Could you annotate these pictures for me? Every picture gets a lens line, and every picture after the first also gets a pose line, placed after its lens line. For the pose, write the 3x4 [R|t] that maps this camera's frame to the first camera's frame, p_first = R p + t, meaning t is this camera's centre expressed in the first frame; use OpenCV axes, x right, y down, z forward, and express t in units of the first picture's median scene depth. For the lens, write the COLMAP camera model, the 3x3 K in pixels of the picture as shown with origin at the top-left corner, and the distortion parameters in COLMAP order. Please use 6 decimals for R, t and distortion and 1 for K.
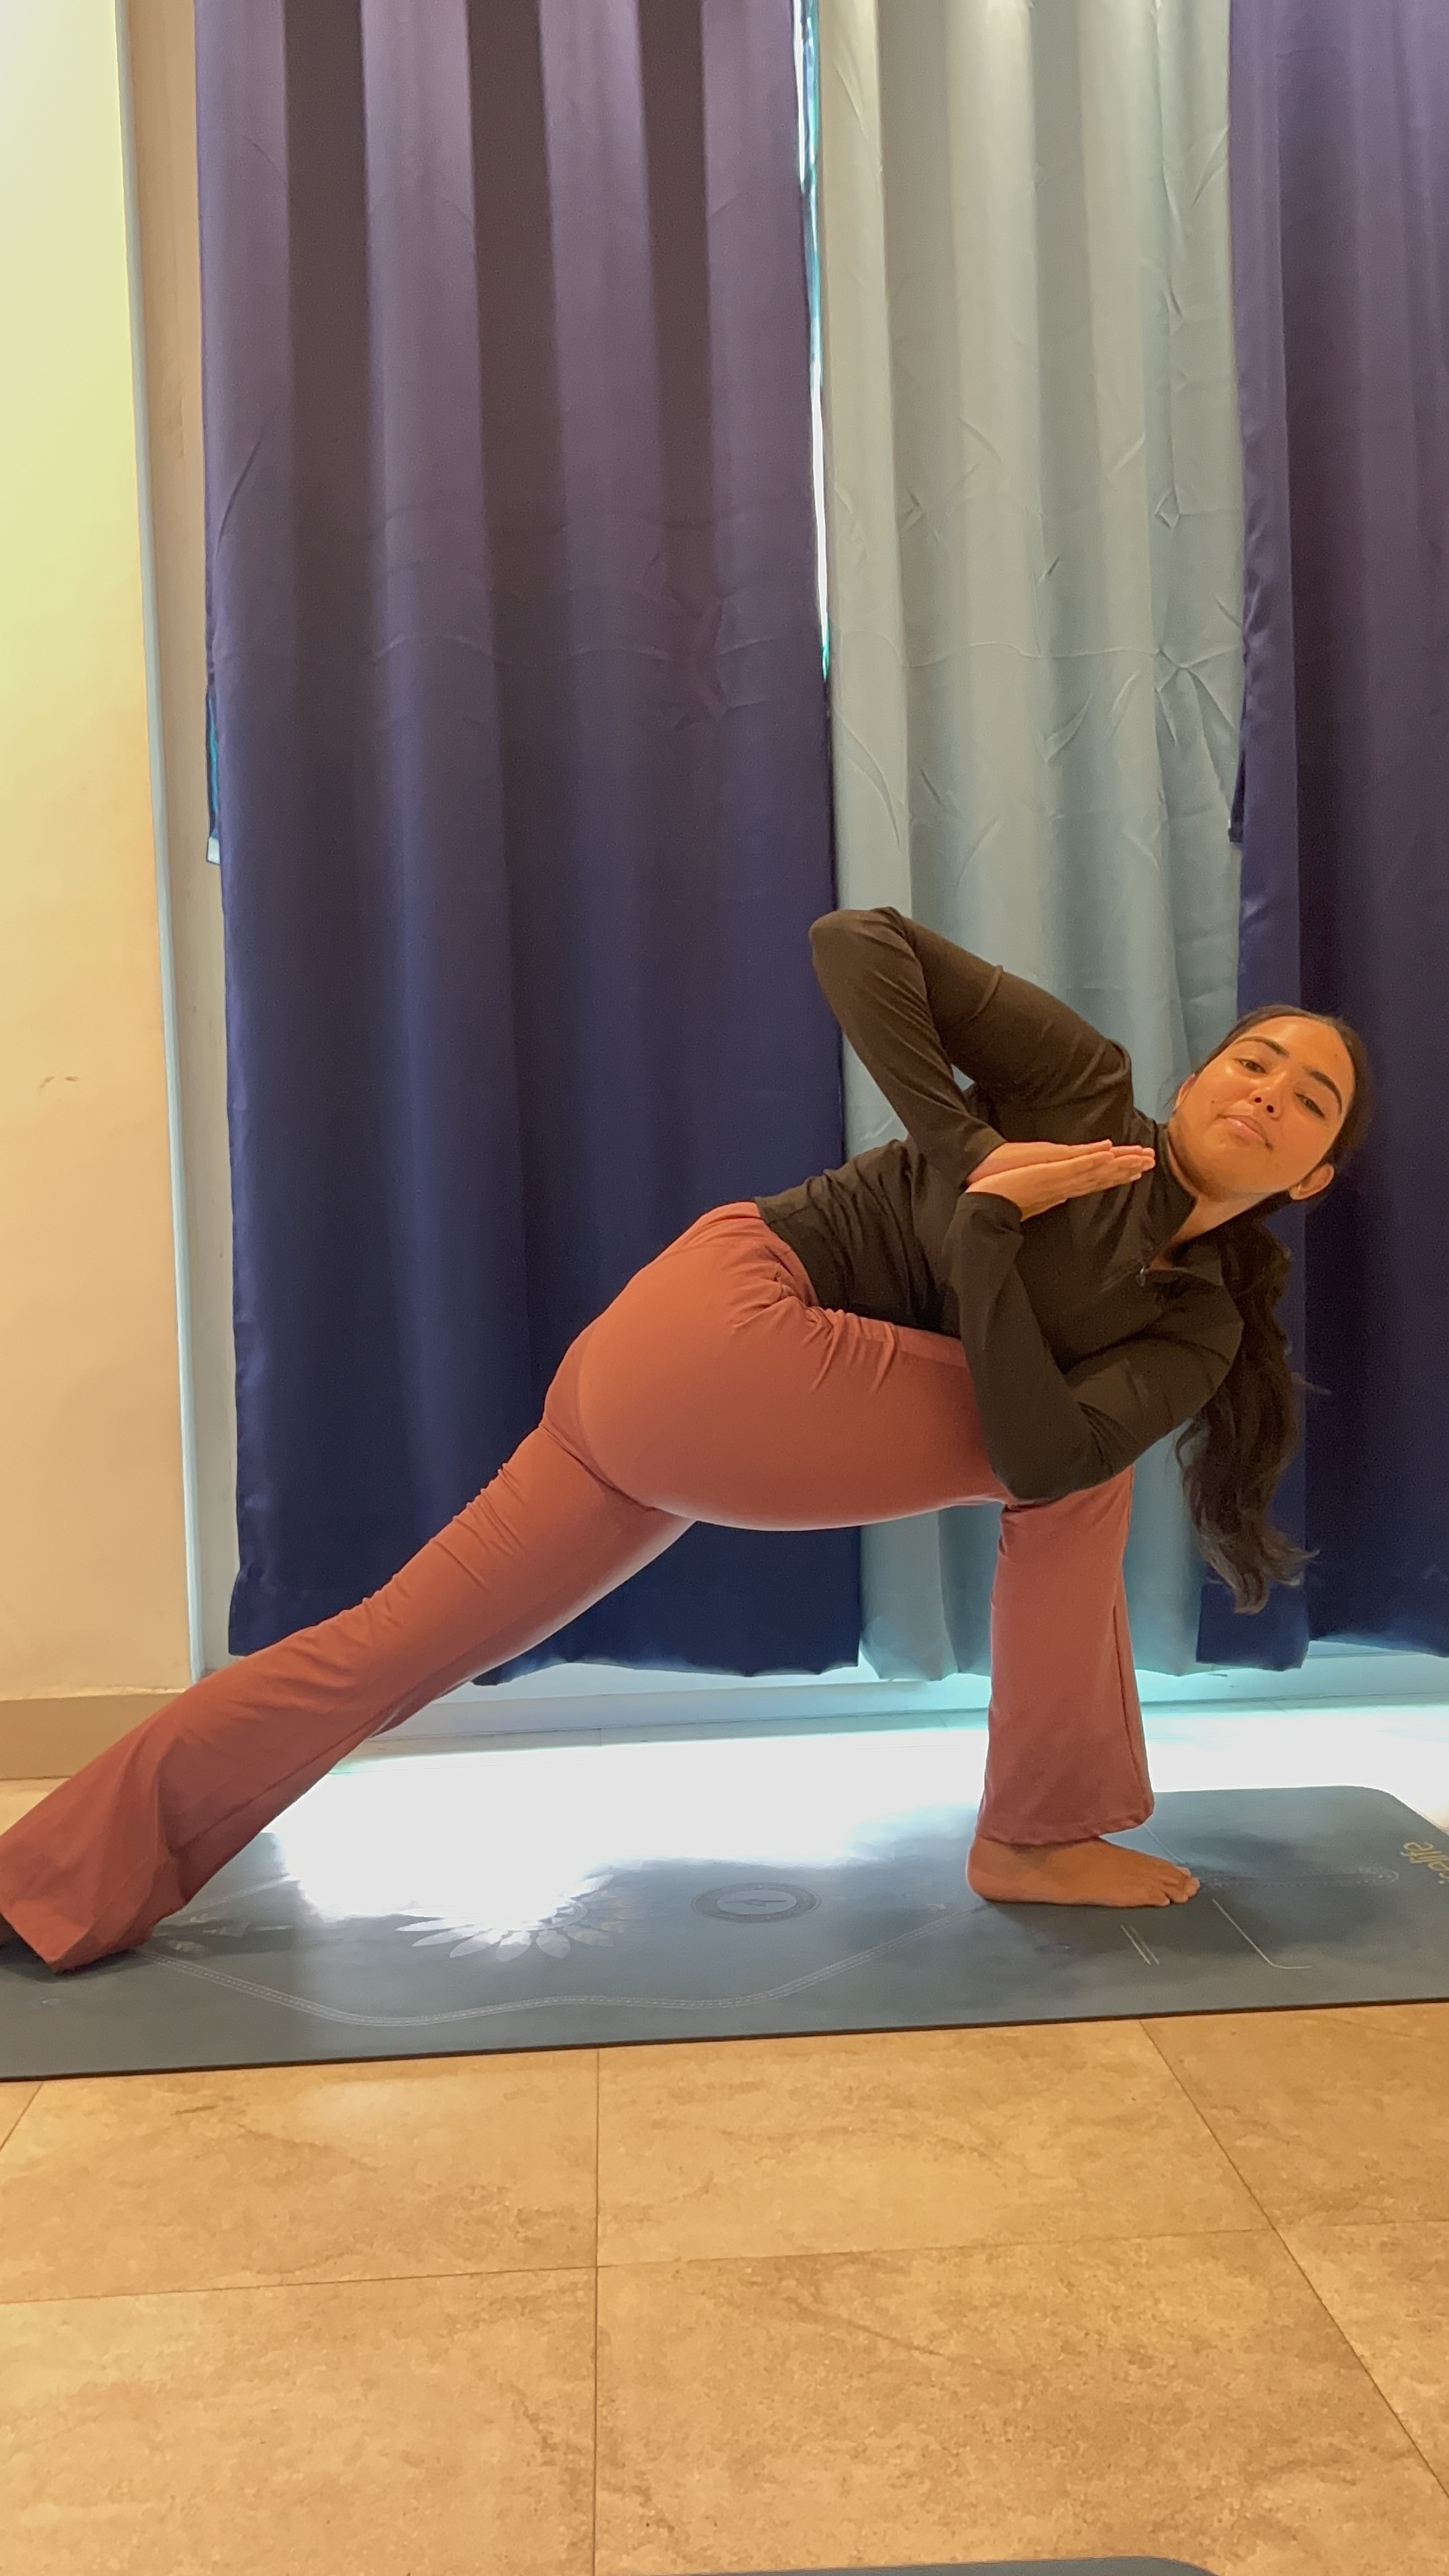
lens RADIAL K [[2253.4, 0, 732.5], [0, 2253.4, 1305.8], [0, 0, 1]] dist [0.020896, -0.032356]
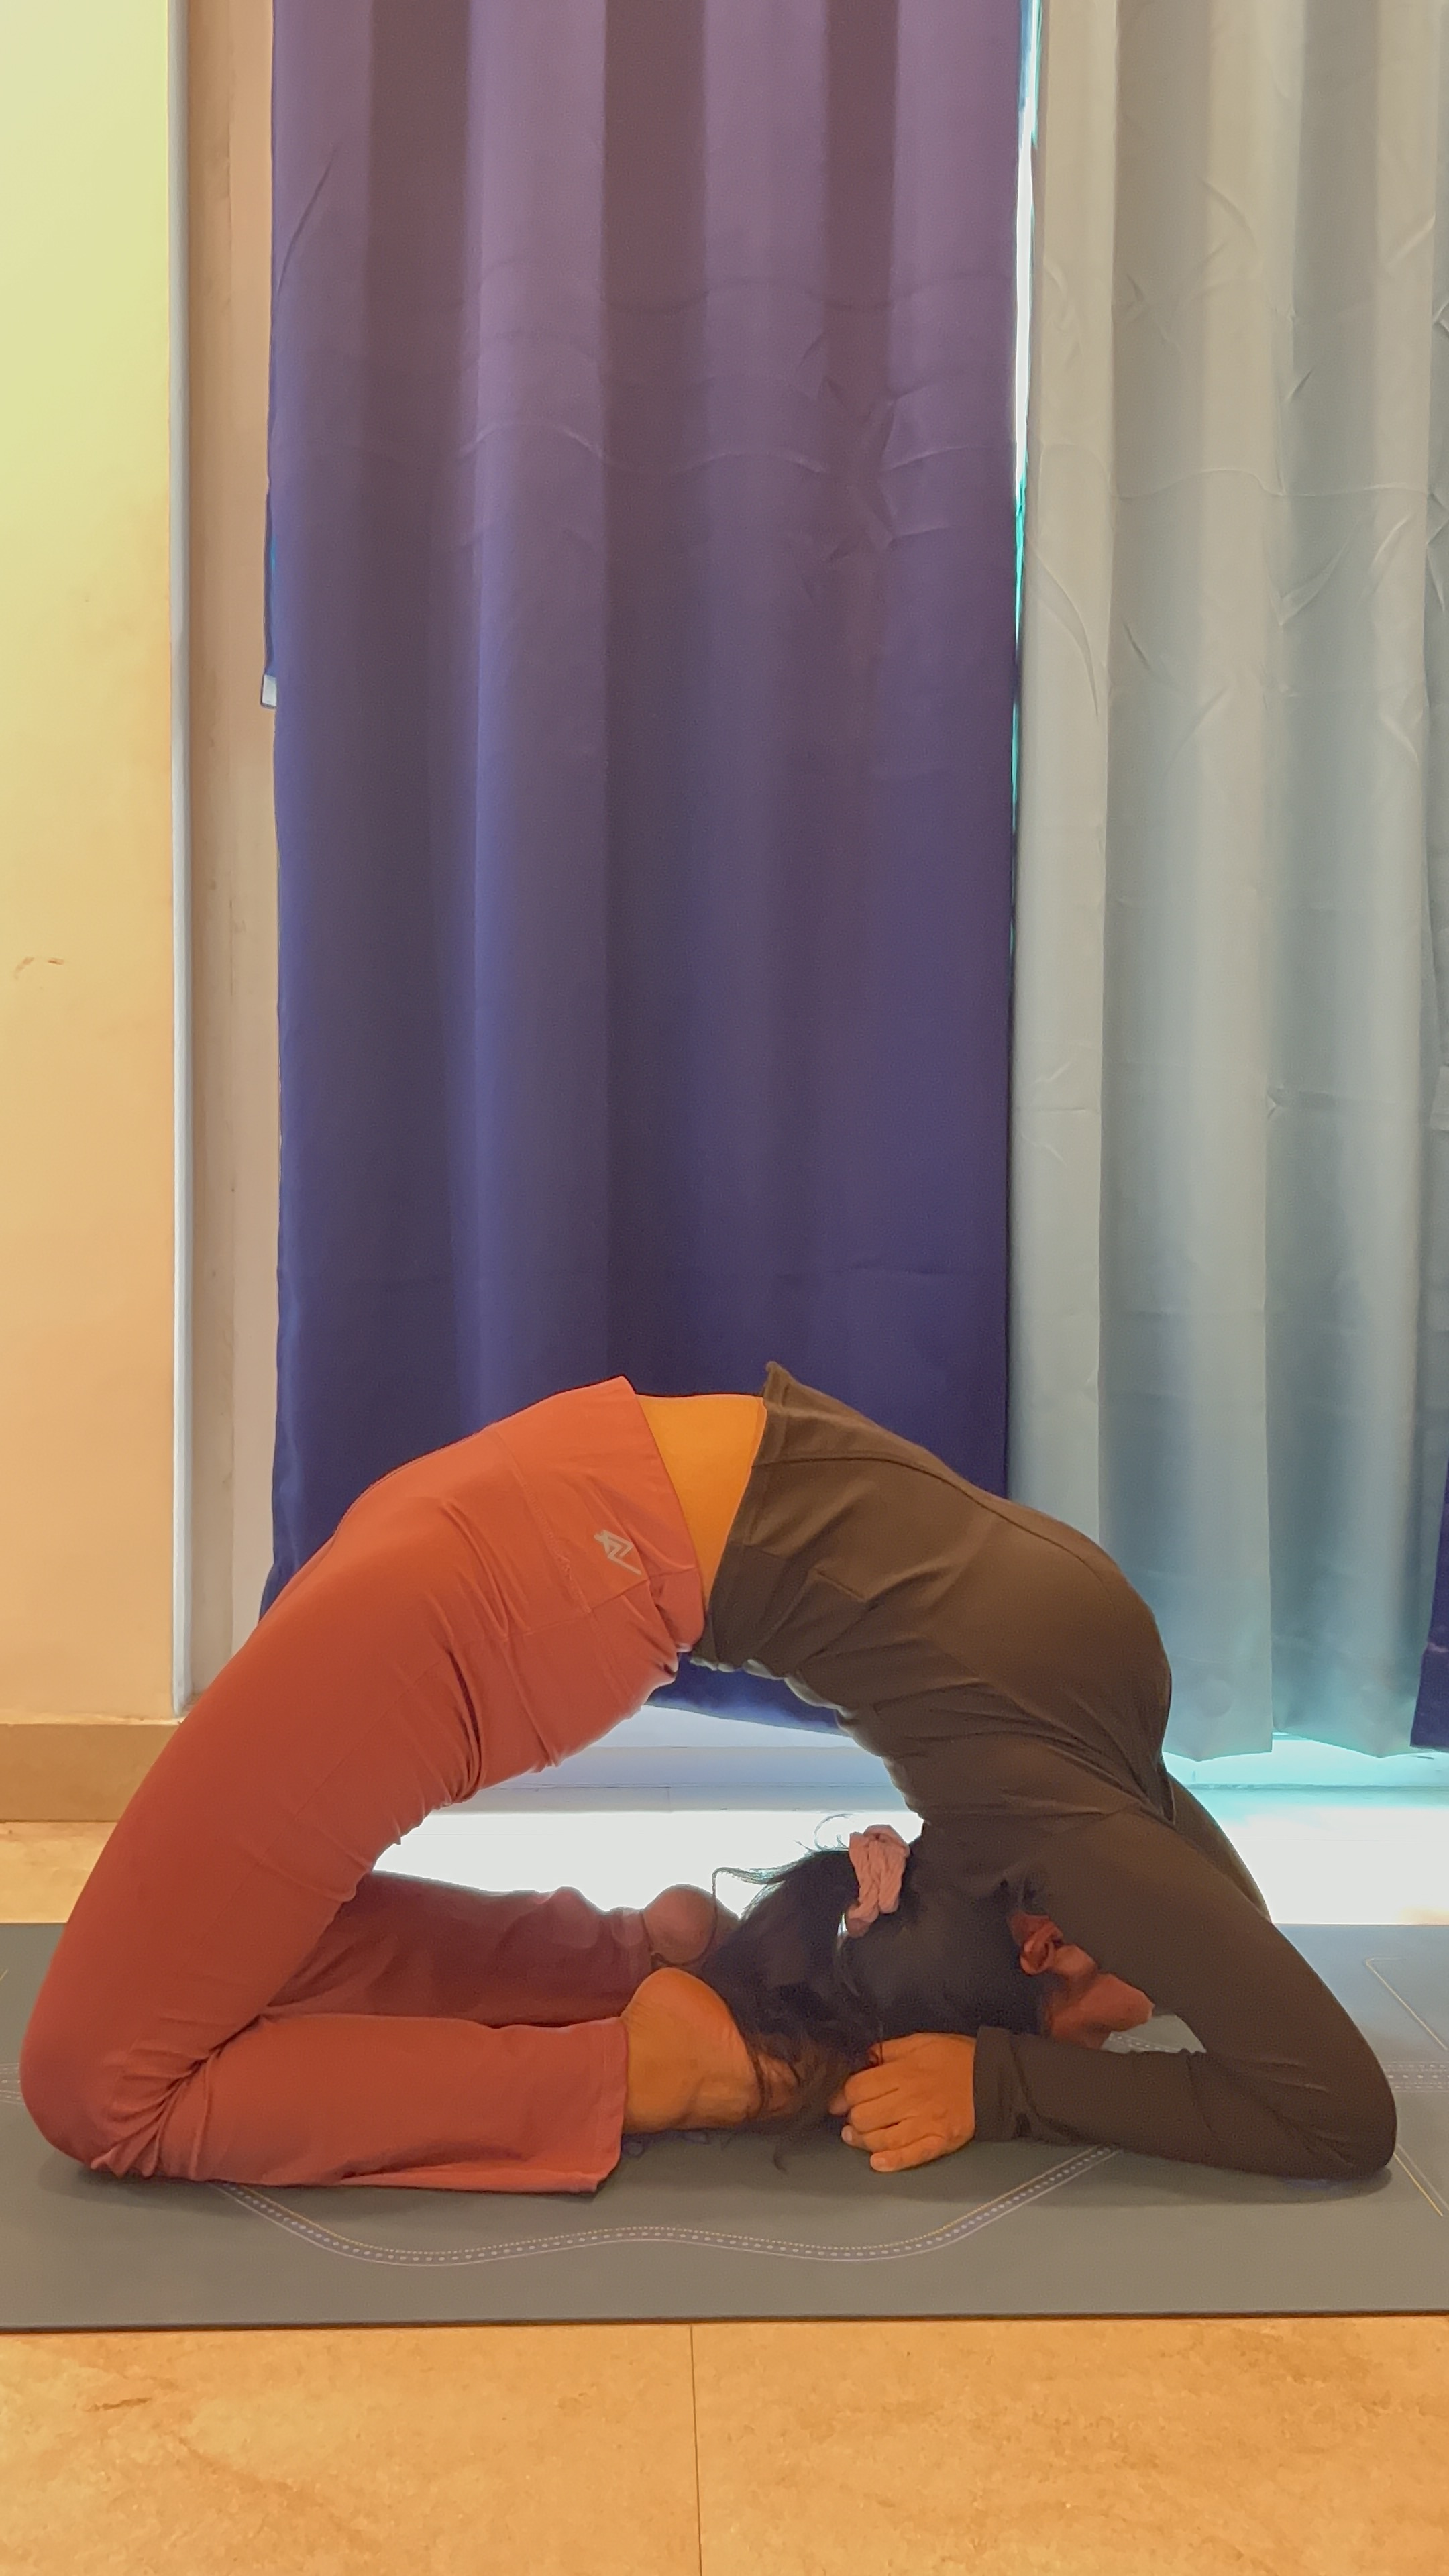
lens RADIAL K [[2253.4, 0, 746.0], [0, 2253.4, 1284.5], [0, 0, 1]] dist [0.020896, -0.032356]
pose [[0.998886, 0.045938, -0.010815, -0.037088], [-0.045866, 0.998924, 0.006850, -0.003395], [0.011118, -0.006347, 0.999918, 0.215062]]
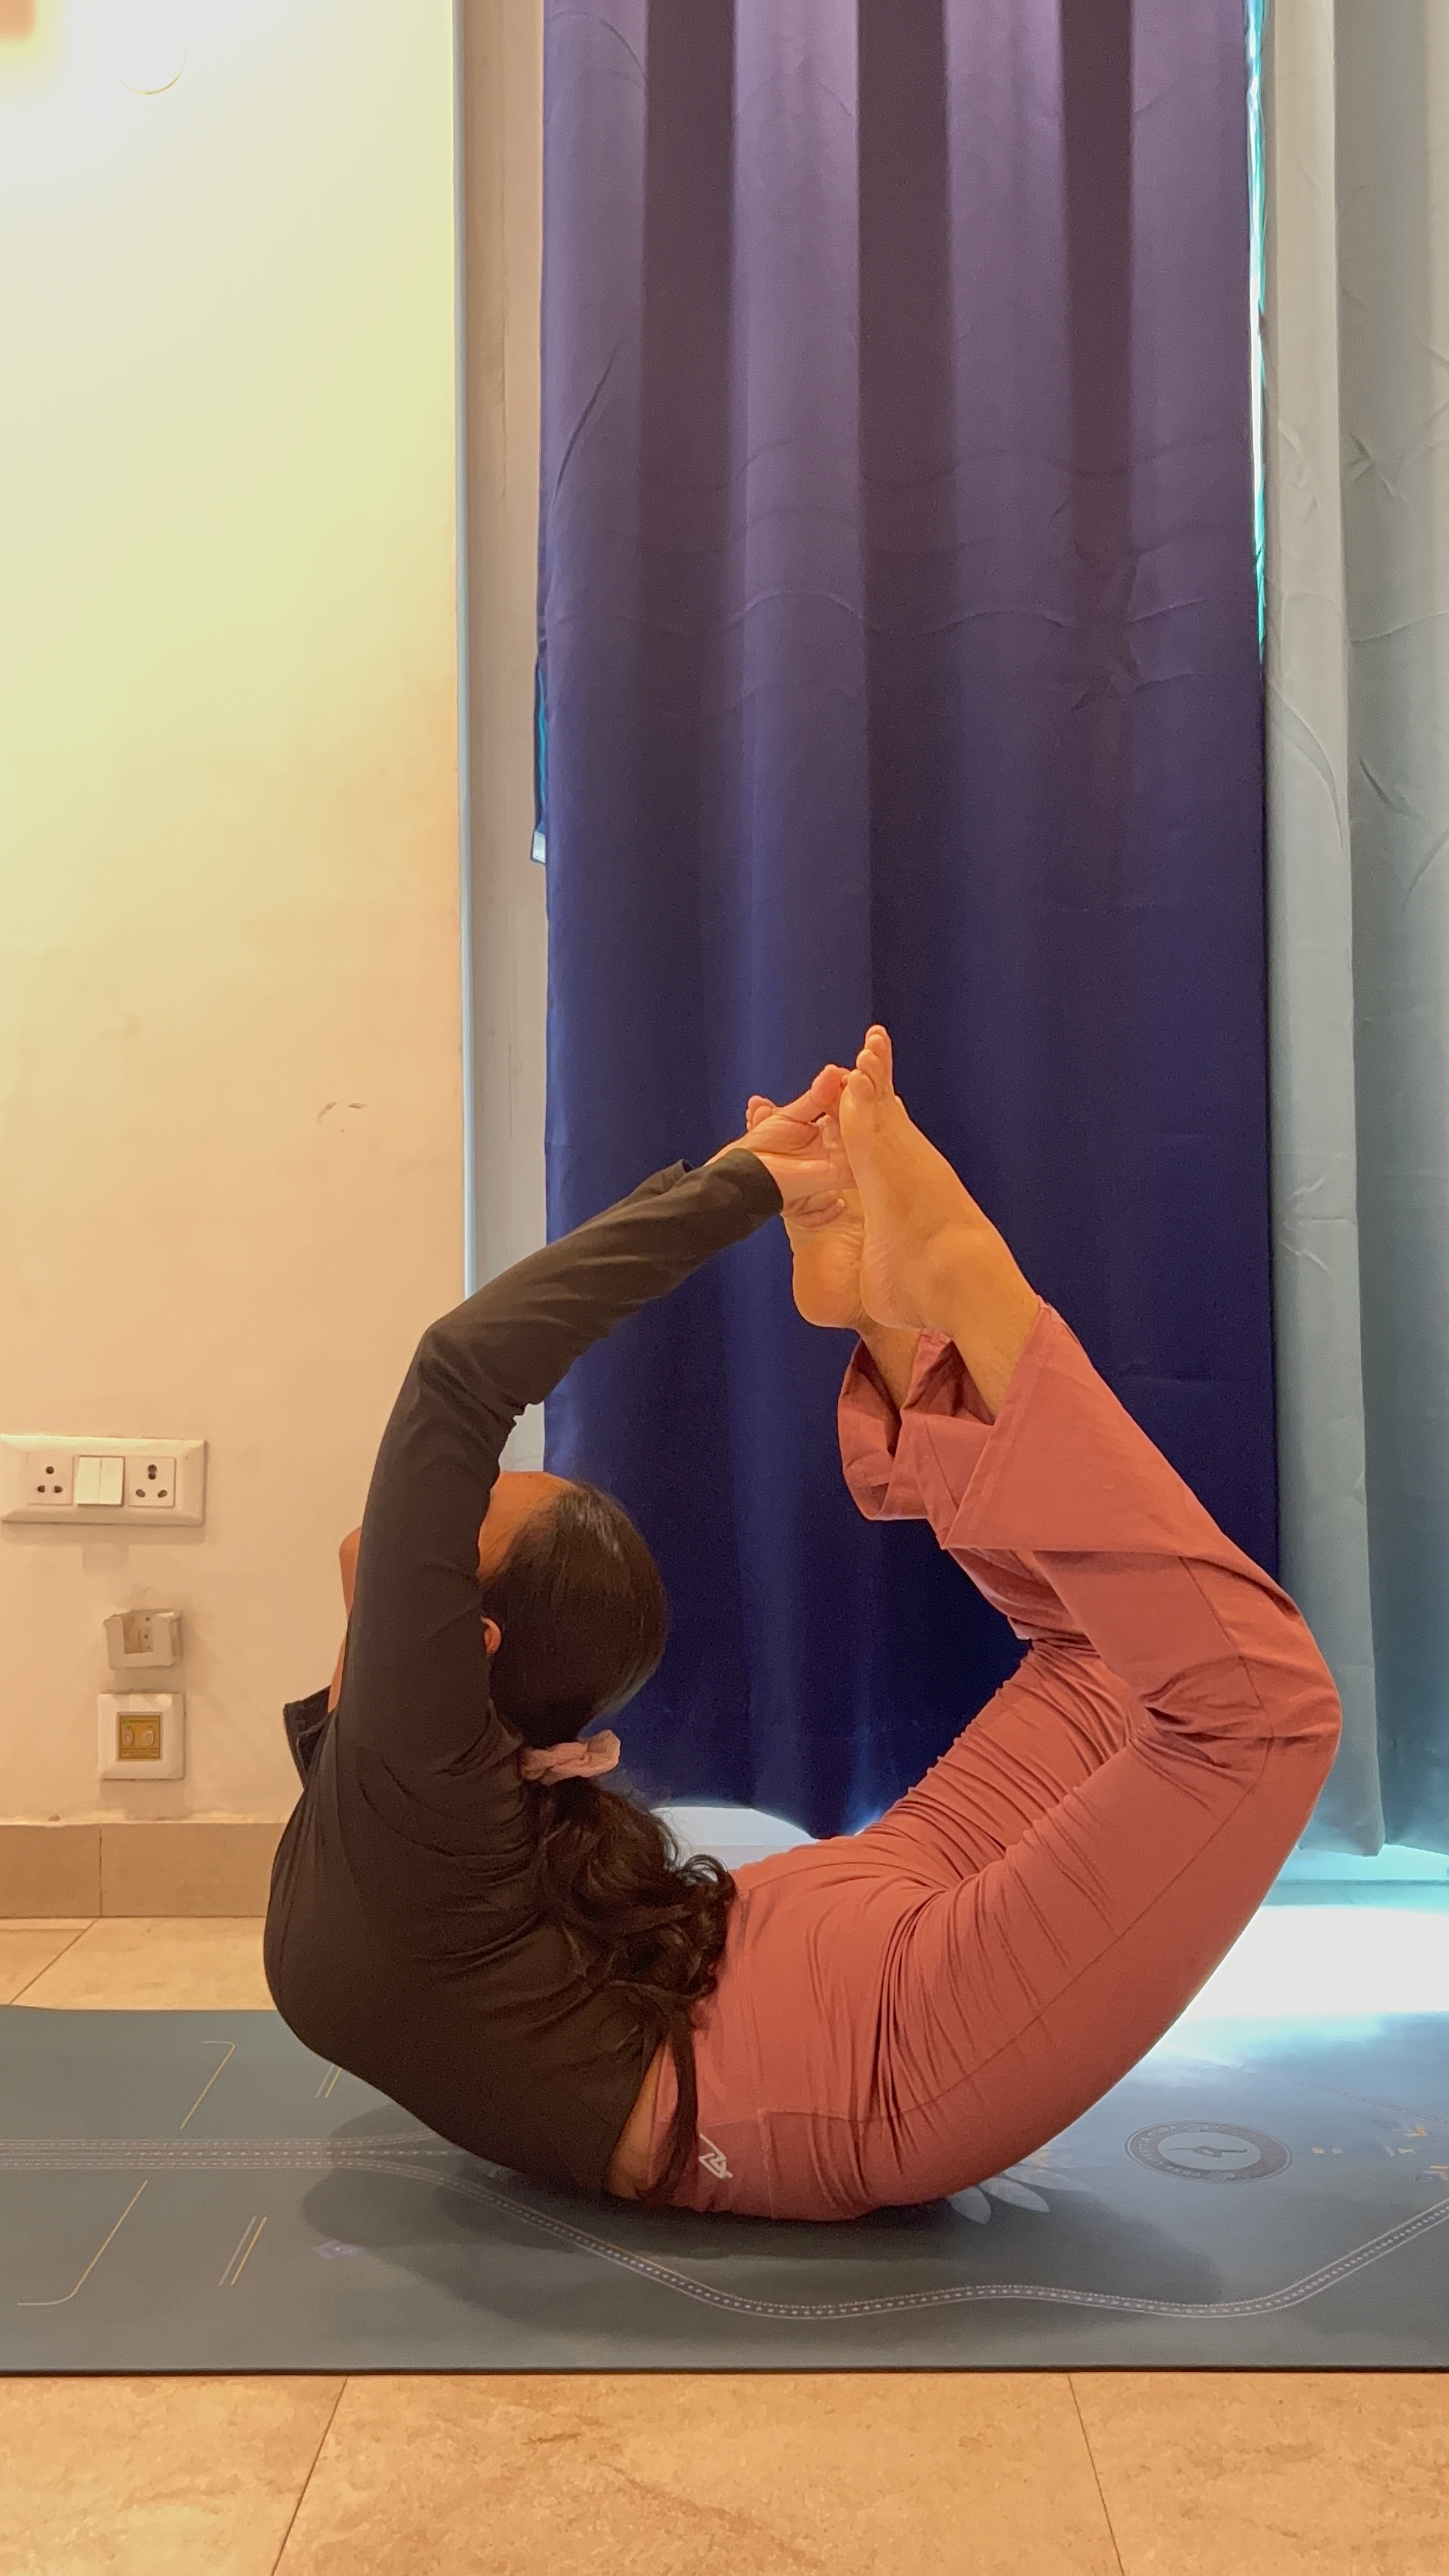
lens RADIAL K [[2253.4, 0, 736.8], [0, 2253.4, 1304.4], [0, 0, 1]] dist [0.020896, -0.032356]
pose [[0.997077, 0.026427, -0.071687, -0.093780], [-0.028848, 0.999041, -0.032949, -0.000440], [0.070747, 0.034920, 0.996883, 0.167134]]
